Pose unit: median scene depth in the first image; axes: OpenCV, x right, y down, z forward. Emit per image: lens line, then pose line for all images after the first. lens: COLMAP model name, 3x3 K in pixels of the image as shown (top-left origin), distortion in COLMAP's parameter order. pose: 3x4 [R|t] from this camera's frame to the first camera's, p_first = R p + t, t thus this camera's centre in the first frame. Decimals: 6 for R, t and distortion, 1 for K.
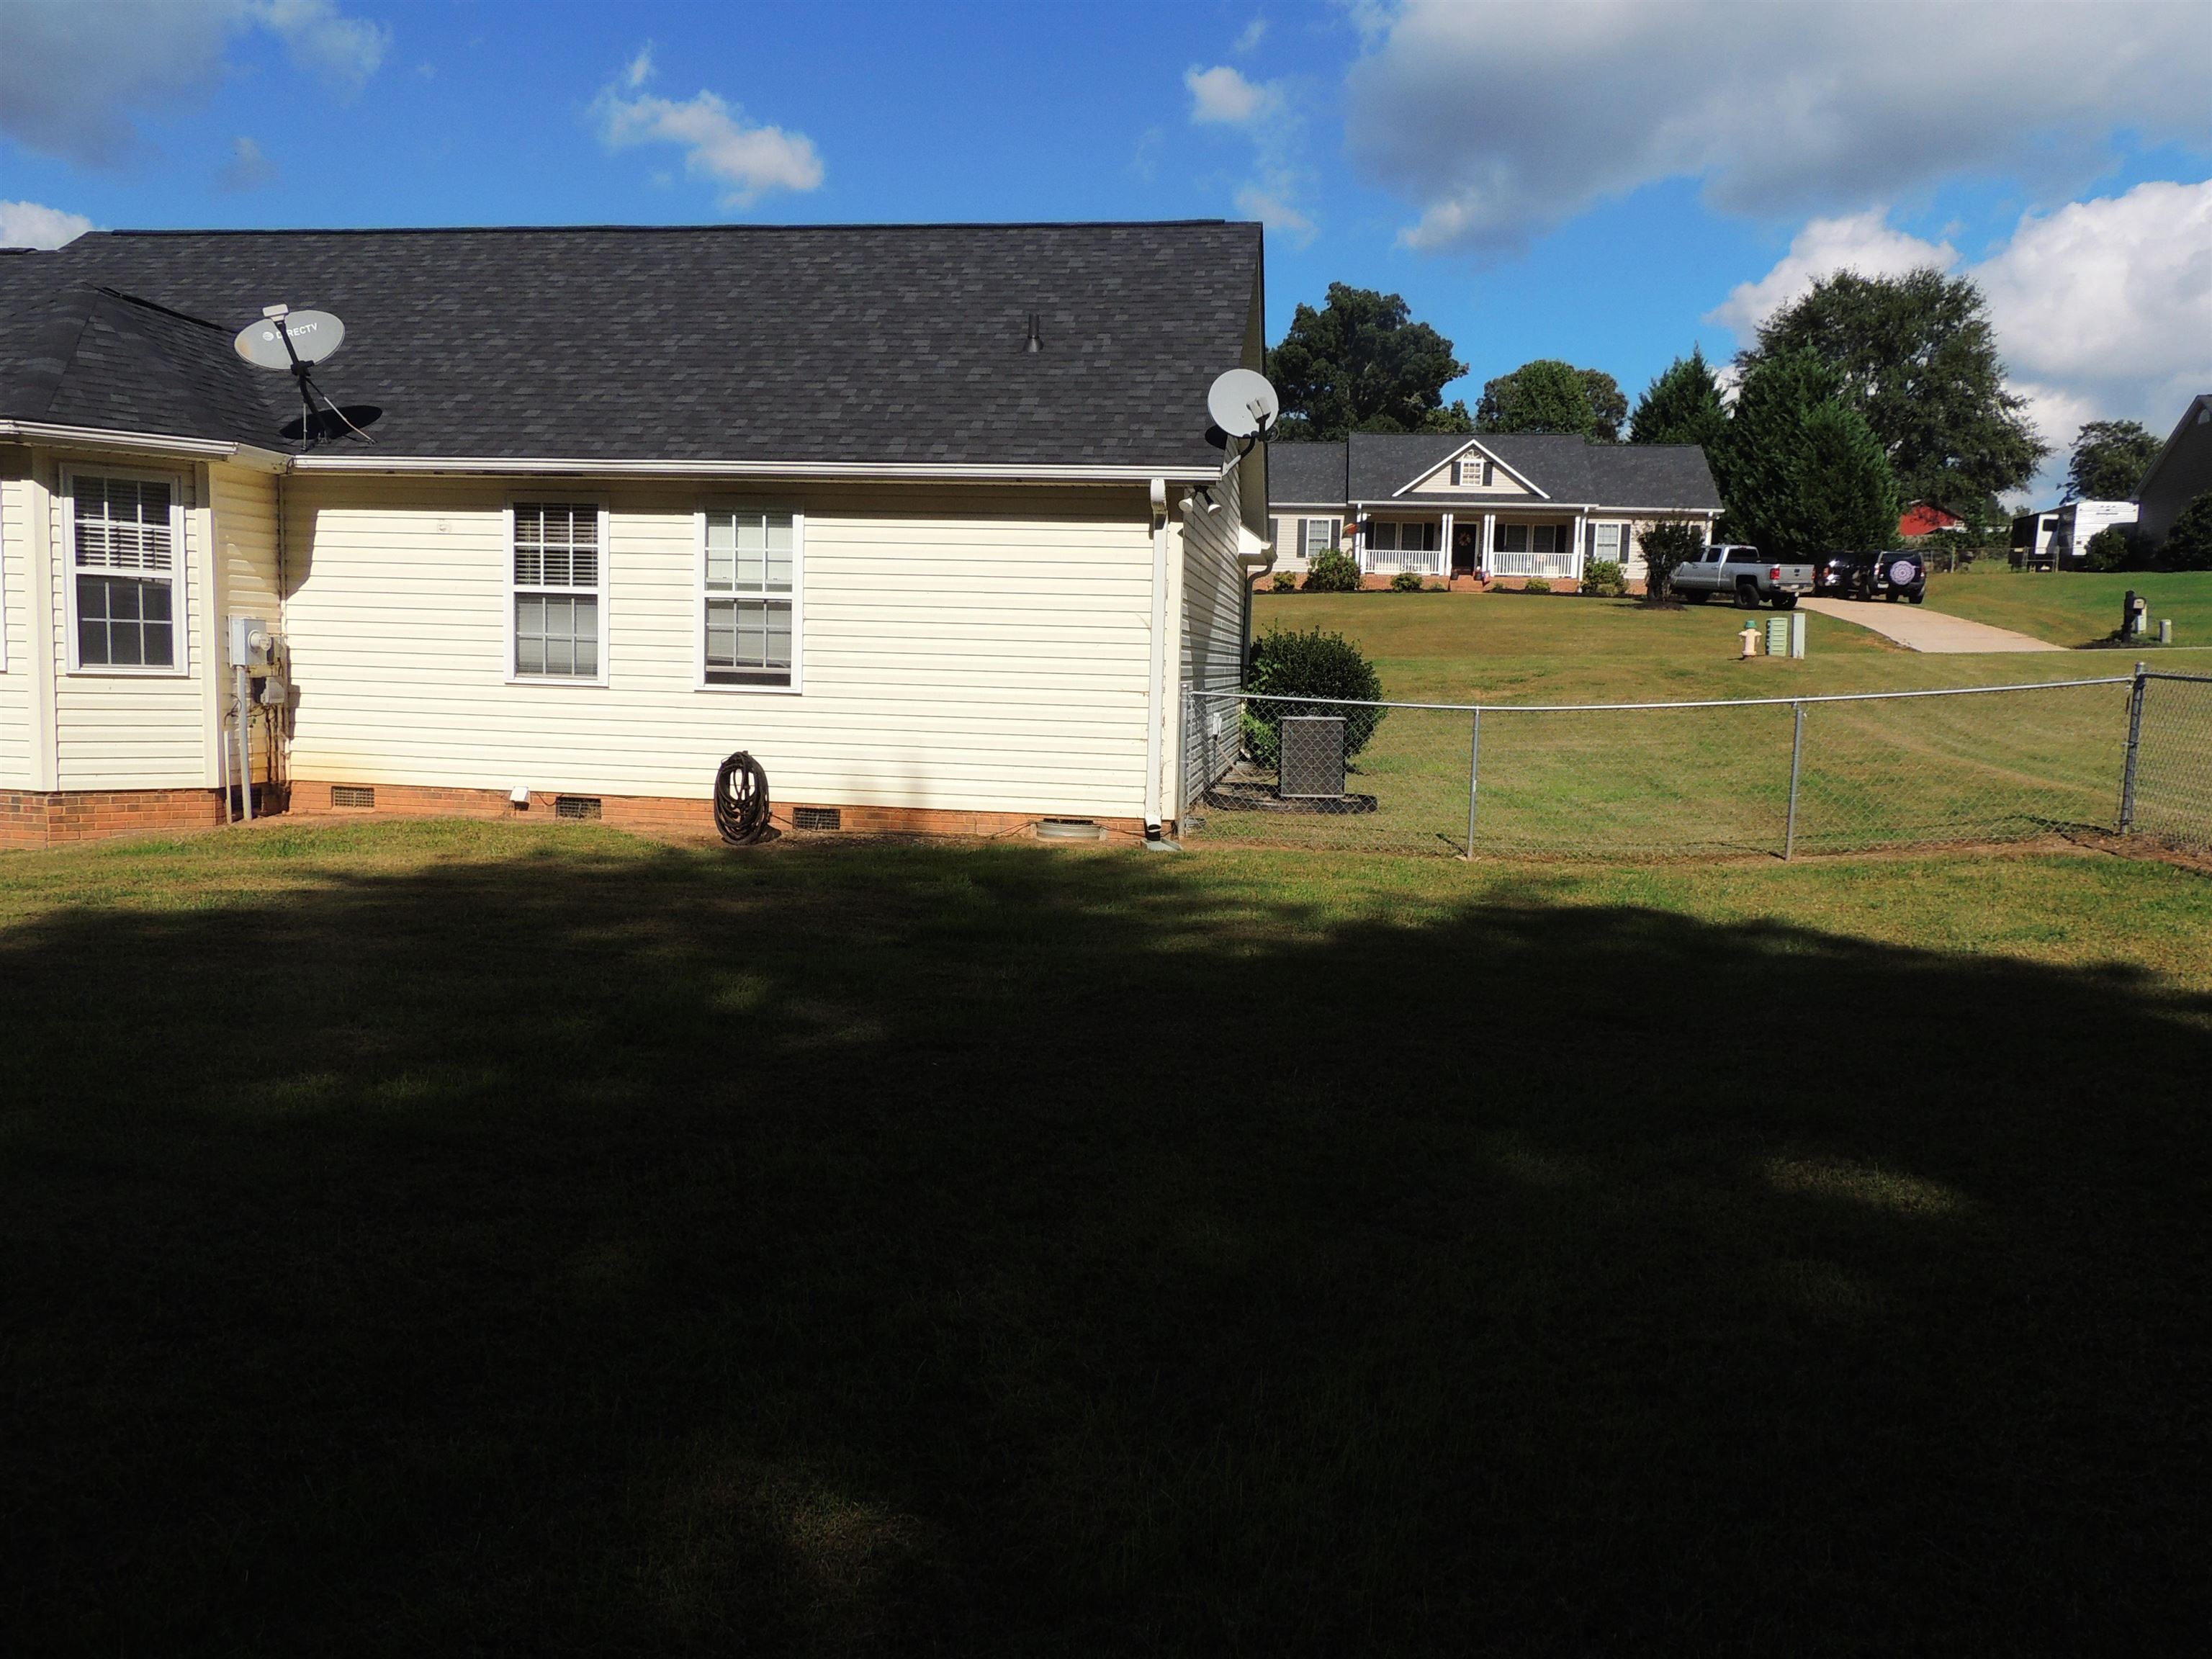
lens RADIAL K [[1694.7, 0, 1106.0], [0, 1694.7, 829.5], [0, 0, 1]] dist [-0.061880, -0.003382]
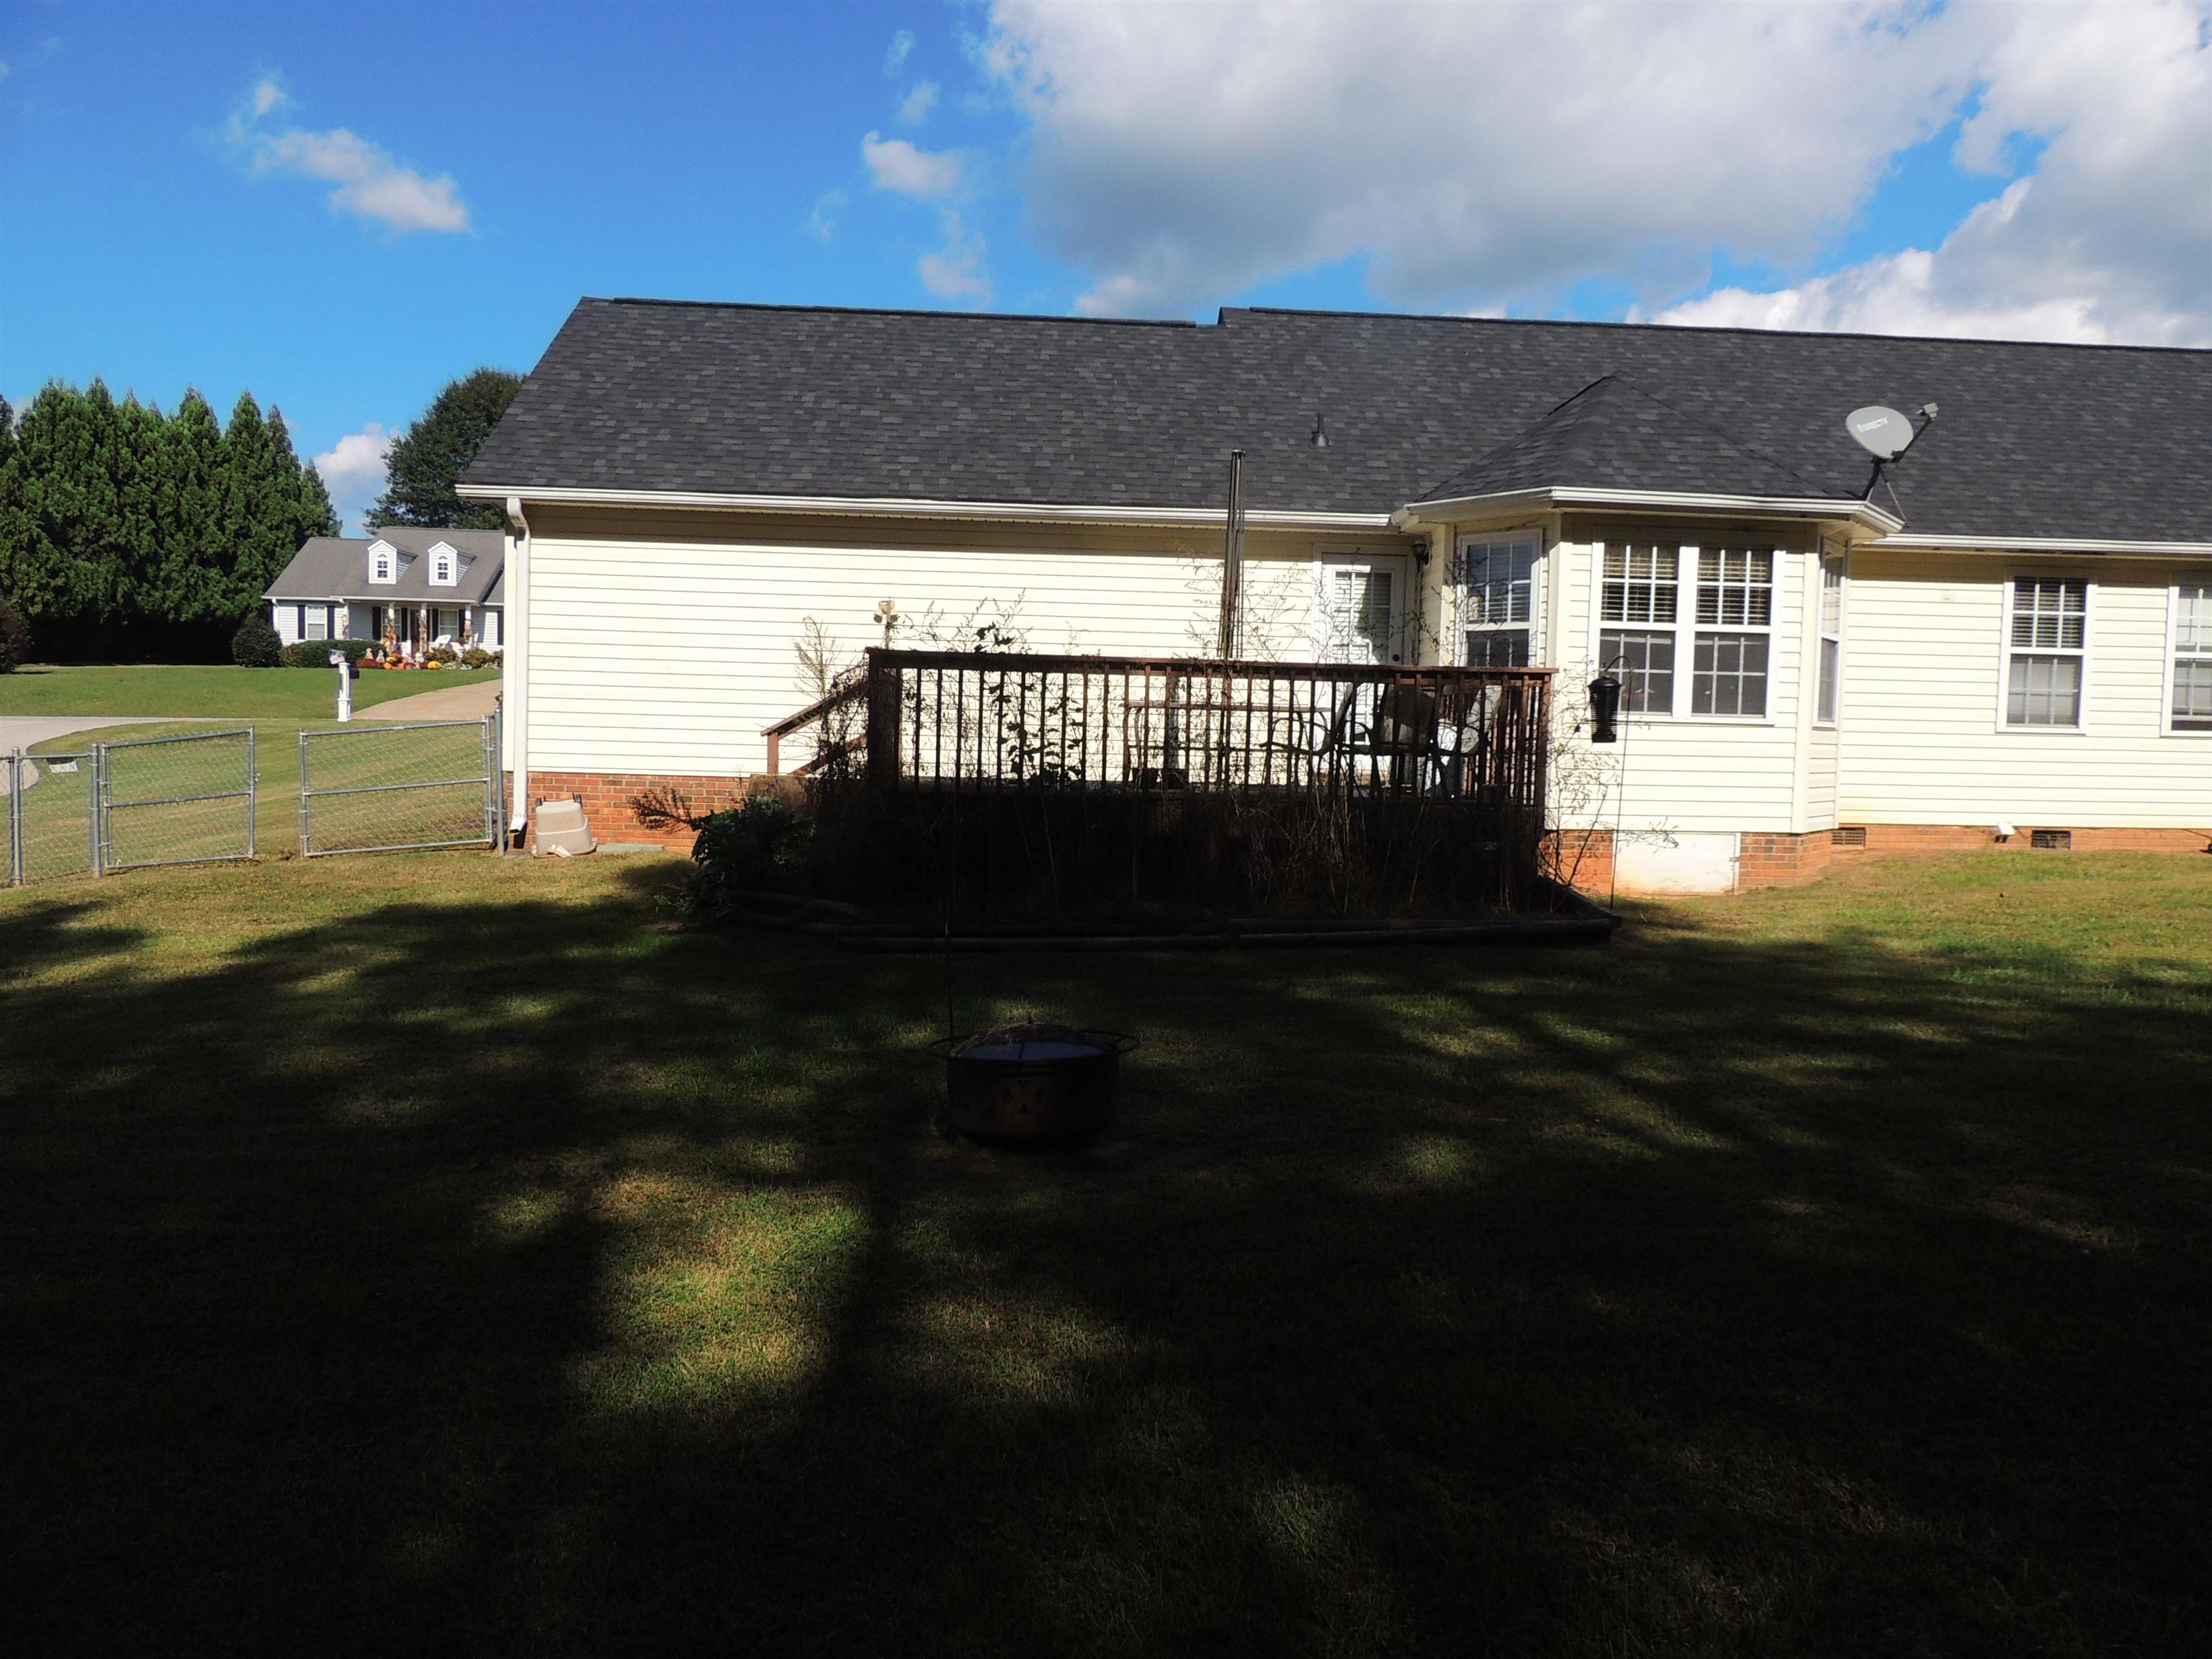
lens RADIAL K [[1757.1, 0, 1038.3], [0, 1757.1, 830.3], [0, 0, 1]] dist [-0.233536, 0.324435]
pose [[0.968680, -0.025252, 0.247026, -1.288636], [0.035142, 0.998744, -0.035709, -0.002154], [-0.245814, 0.043271, 0.968351, 0.050265]]
